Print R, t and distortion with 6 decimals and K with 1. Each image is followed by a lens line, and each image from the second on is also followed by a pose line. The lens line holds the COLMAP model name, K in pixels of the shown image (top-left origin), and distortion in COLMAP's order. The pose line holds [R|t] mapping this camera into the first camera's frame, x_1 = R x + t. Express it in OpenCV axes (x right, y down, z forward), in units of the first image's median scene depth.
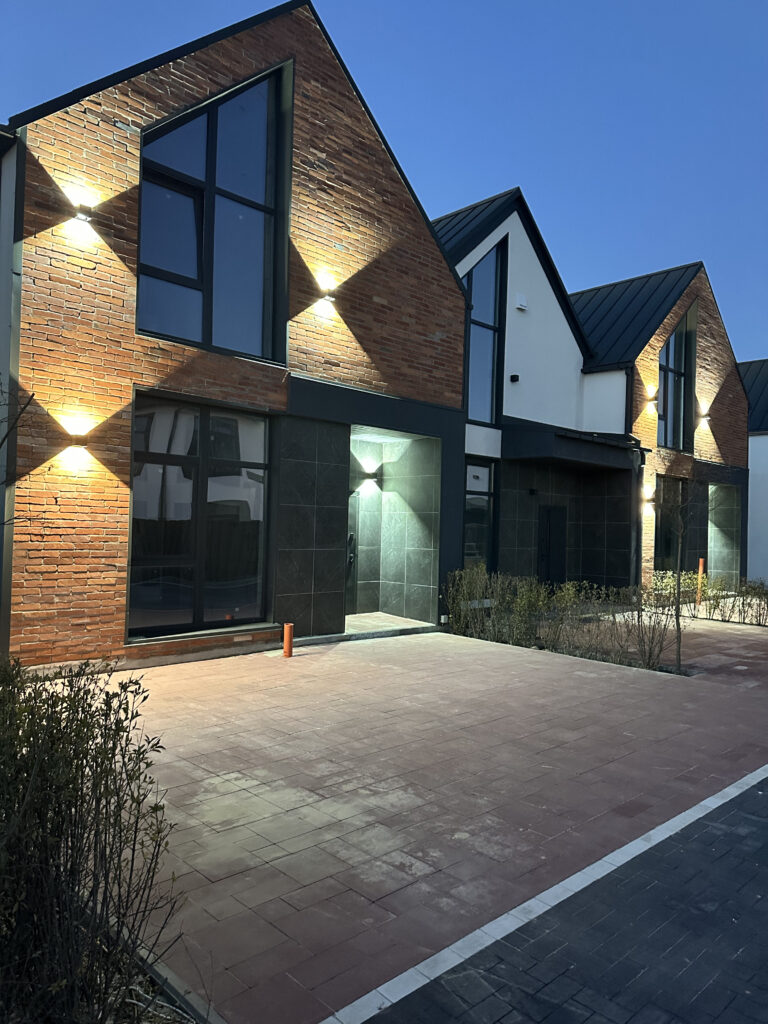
lens RADIAL K [[715.3, 0, 385.8], [0, 715.3, 522.1], [0, 0, 1]] dist [0.073169, -0.090162]
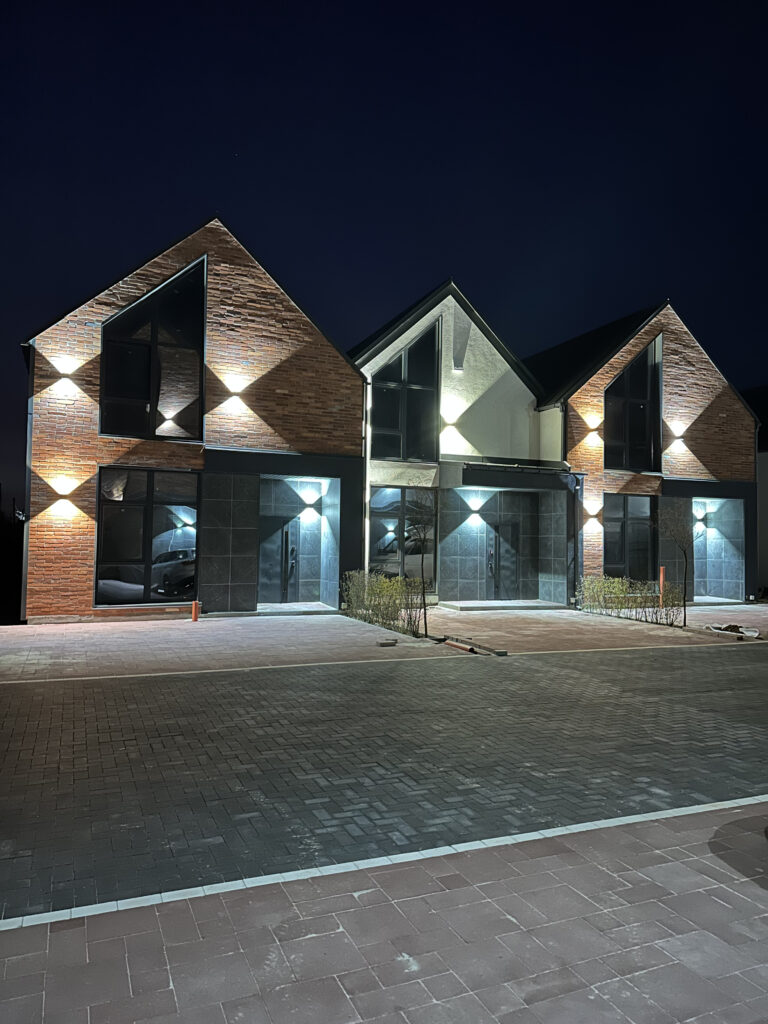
lens RADIAL K [[715.3, 0, 389.2], [0, 715.3, 516.0], [0, 0, 1]] dist [0.073169, -0.090162]
pose [[0.931331, -0.024336, -0.363359, 0.835827], [0.012408, 0.999306, -0.035126, 0.010624], [0.363962, 0.028205, 0.930987, -0.350444]]
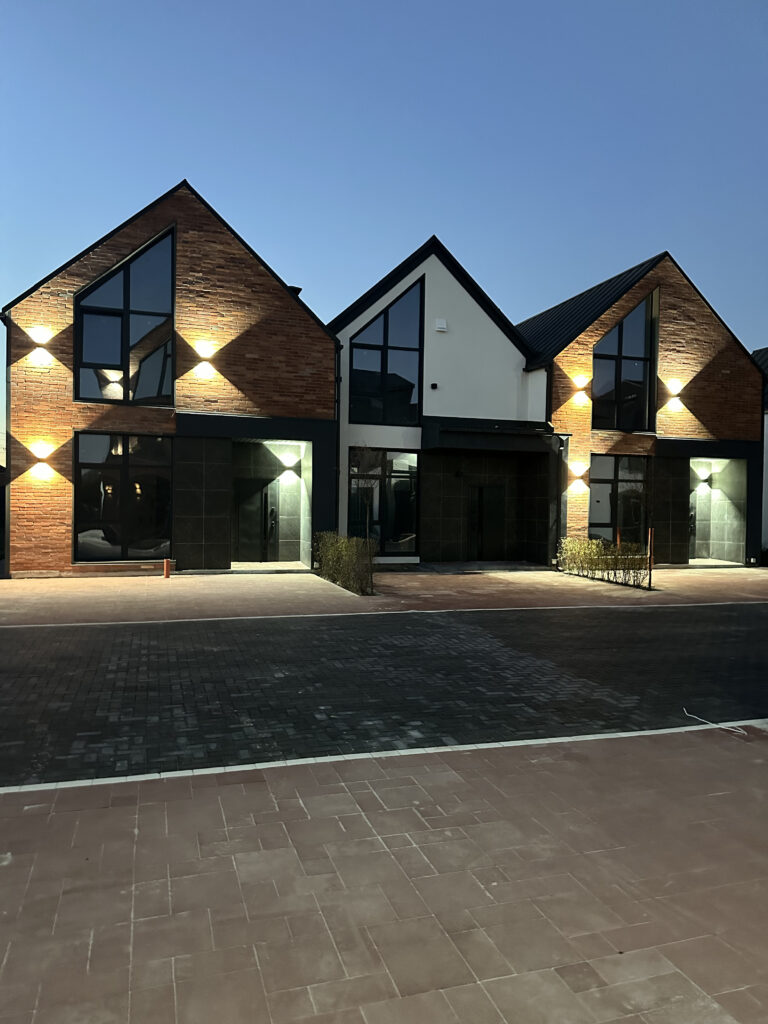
lens RADIAL K [[715.3, 0, 392.2], [0, 715.3, 518.0], [0, 0, 1]] dist [0.073169, -0.090162]
pose [[0.890986, -0.002391, -0.454024, 1.081301], [0.011805, 0.999770, 0.017901, 0.018035], [0.453877, -0.021309, 0.890810, -0.276594]]
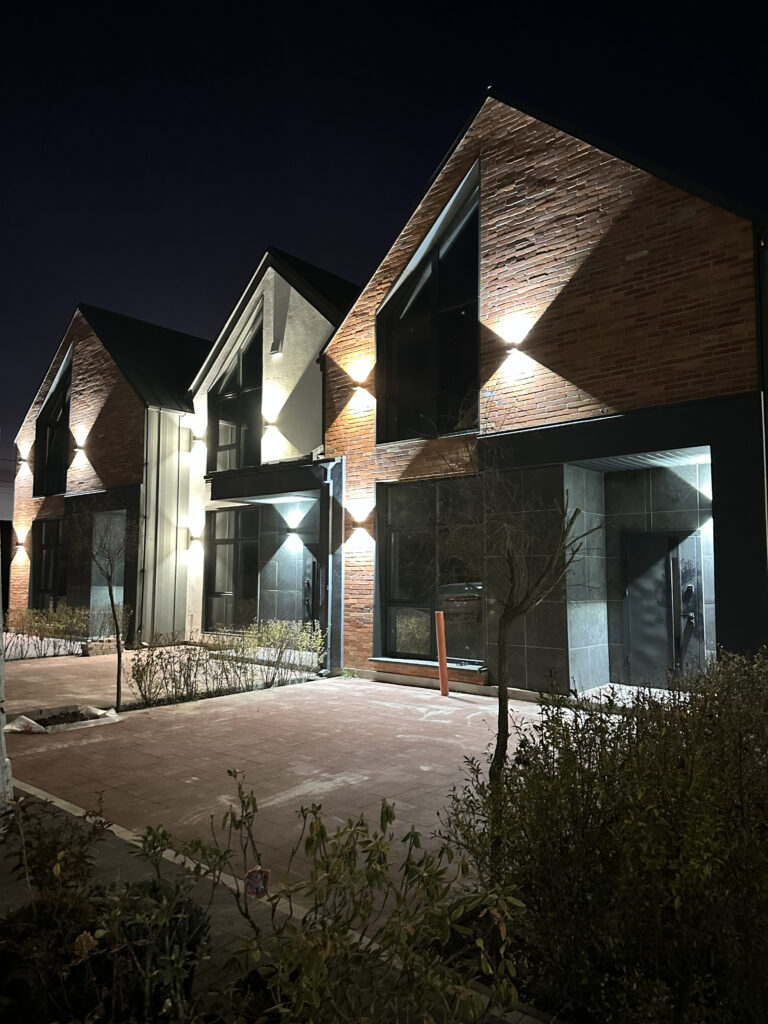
lens RADIAL K [[715.3, 0, 341.5], [0, 715.3, 516.6], [0, 0, 1]] dist [0.073169, -0.090162]
pose [[0.045253, -0.102404, -0.993713, 1.855068], [0.009622, 0.994731, -0.102071, 0.057535], [0.998929, -0.004942, 0.046000, 1.658283]]
